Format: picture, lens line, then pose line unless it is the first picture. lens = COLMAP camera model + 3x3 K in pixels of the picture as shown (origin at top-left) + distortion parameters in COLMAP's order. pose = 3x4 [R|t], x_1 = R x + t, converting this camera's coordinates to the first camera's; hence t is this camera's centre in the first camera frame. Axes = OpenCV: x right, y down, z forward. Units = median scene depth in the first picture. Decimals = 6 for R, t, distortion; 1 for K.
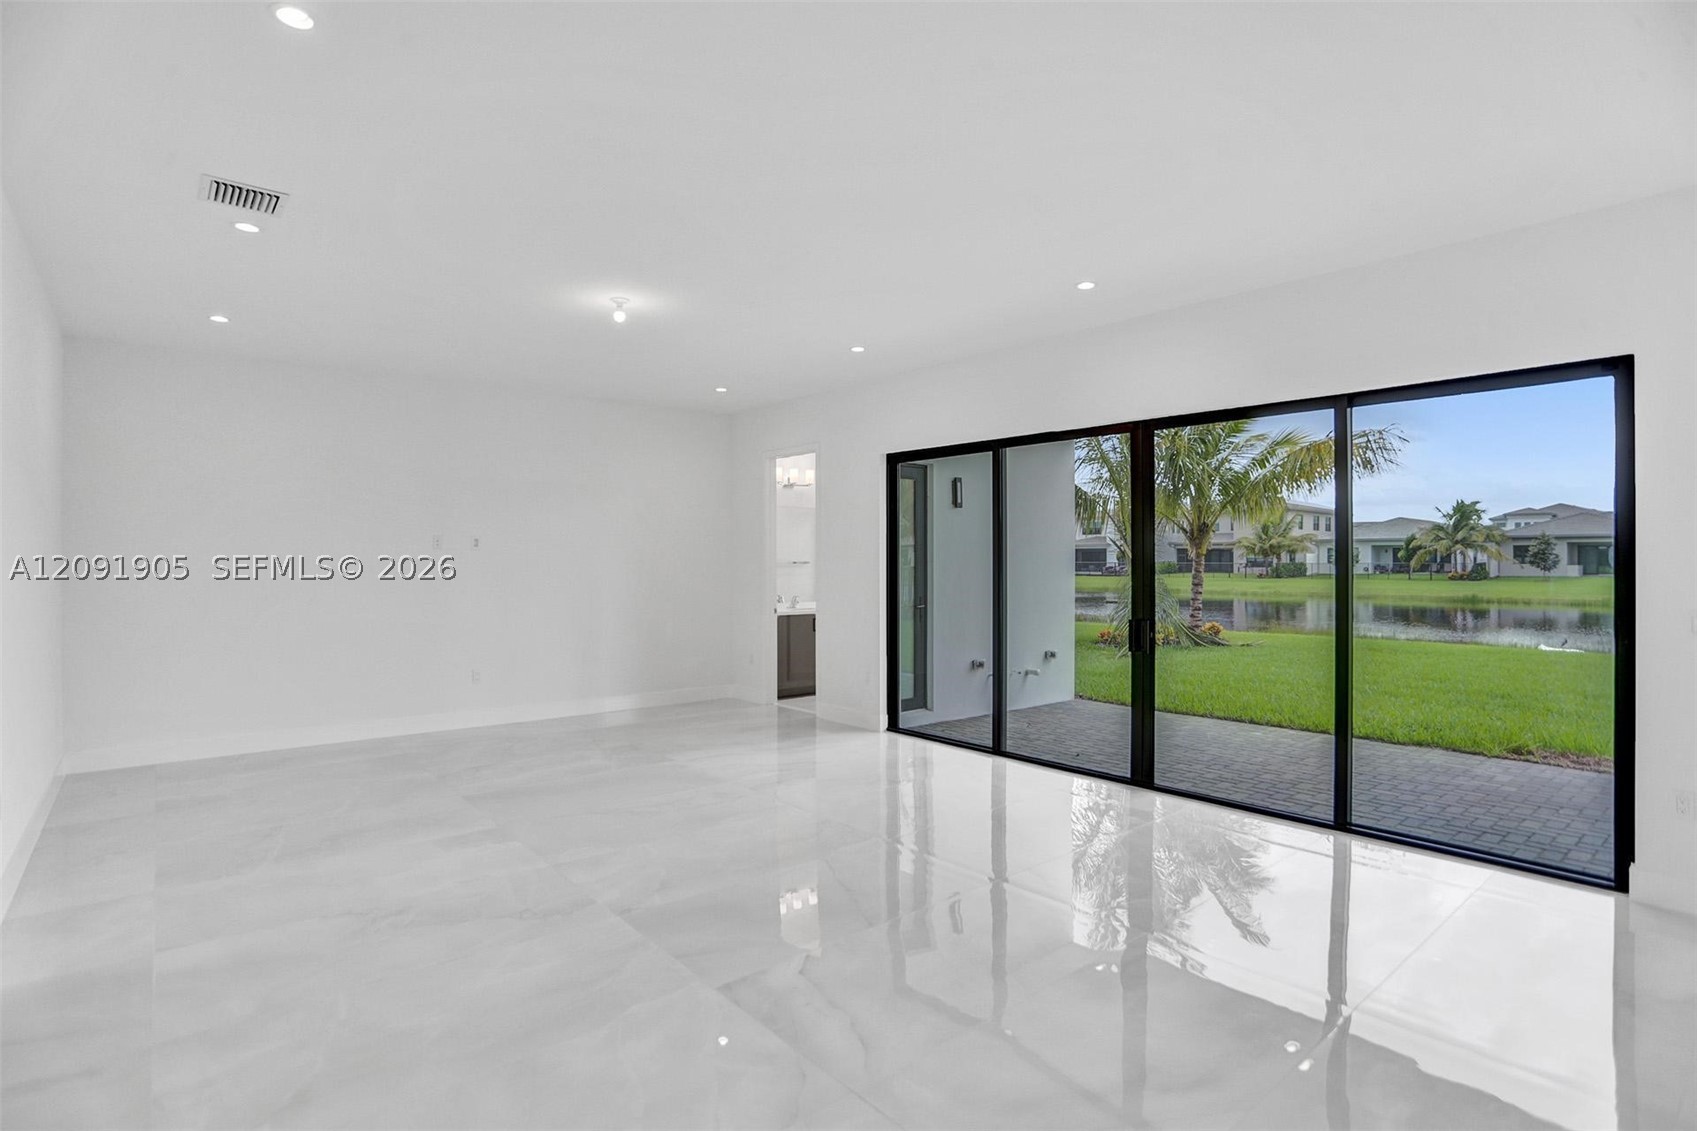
lens RADIAL K [[845.5, 0, 848.8], [0, 845.5, 558.2], [0, 0, 1]] dist [-0.038955, 0.003587]
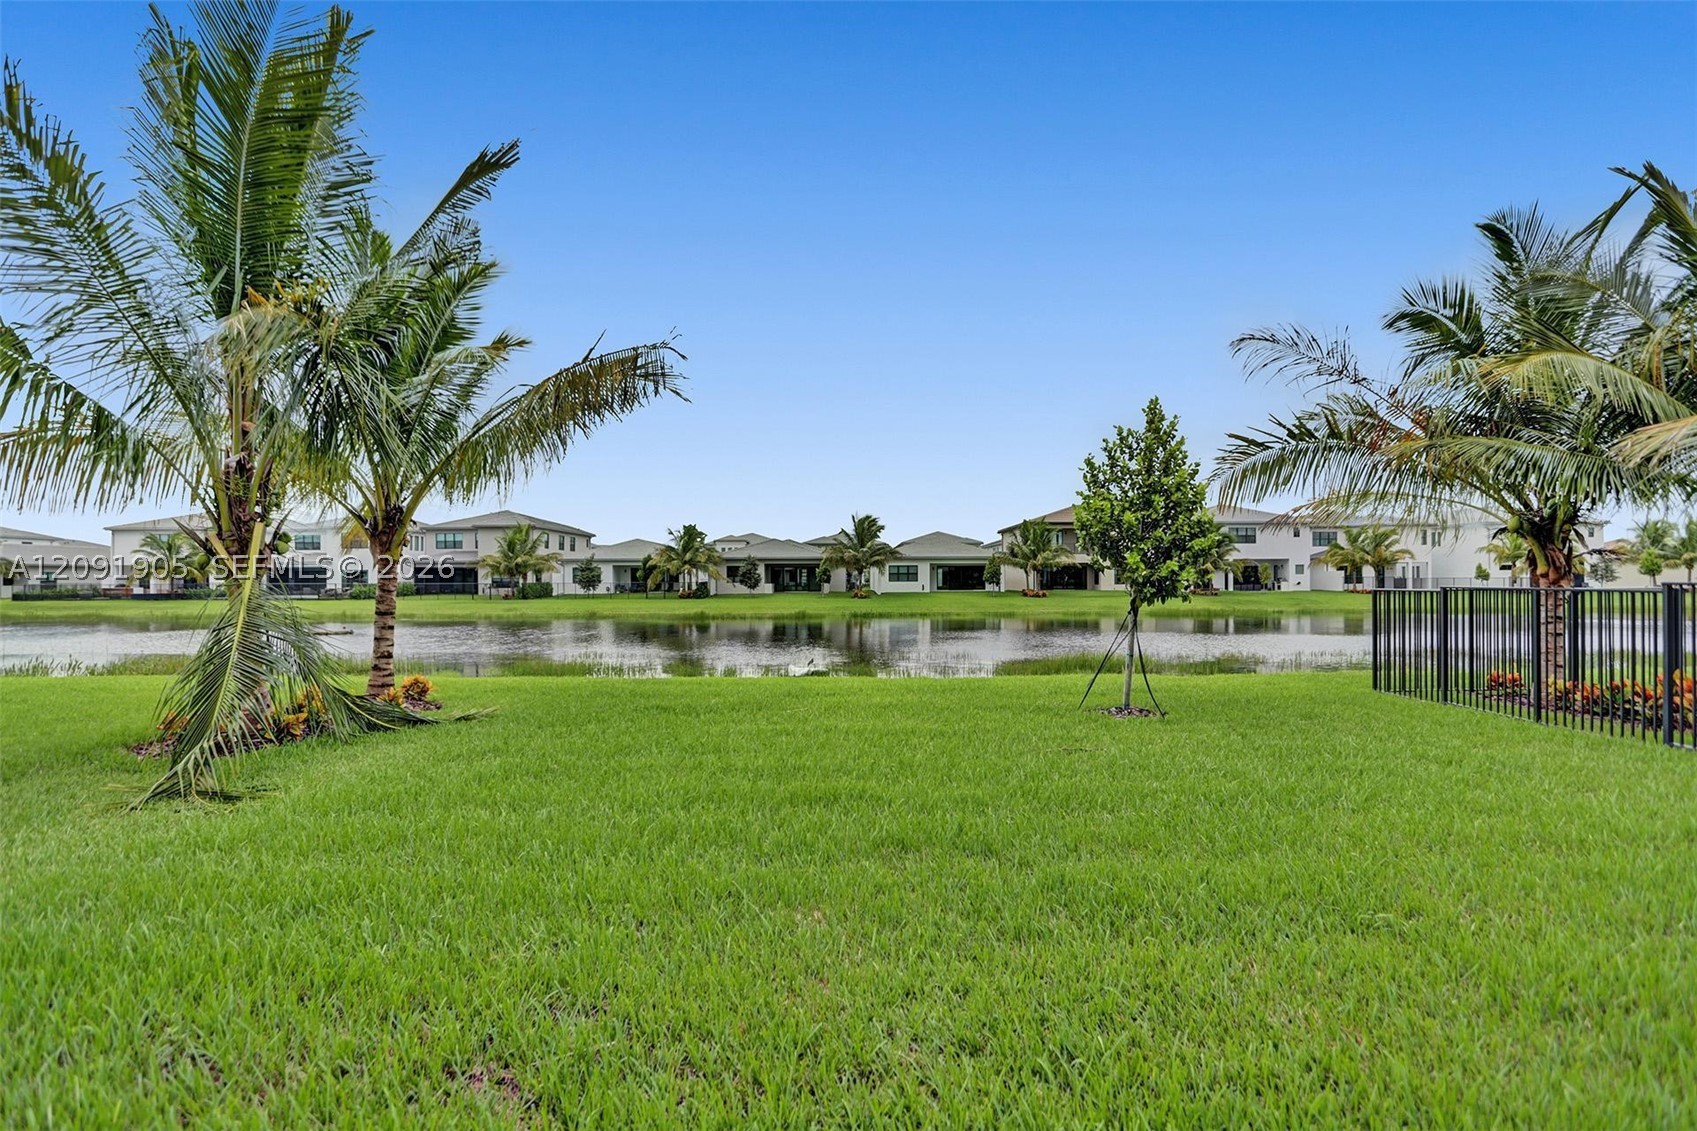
lens RADIAL K [[845.5, 0, 838.1], [0, 845.5, 563.6], [0, 0, 1]] dist [-0.038955, 0.003587]
pose [[0.674858, 0.011845, 0.737853, 0.060596], [0.002652, 0.999826, -0.018477, 0.002420], [-0.737943, 0.014427, 0.674709, 0.115184]]
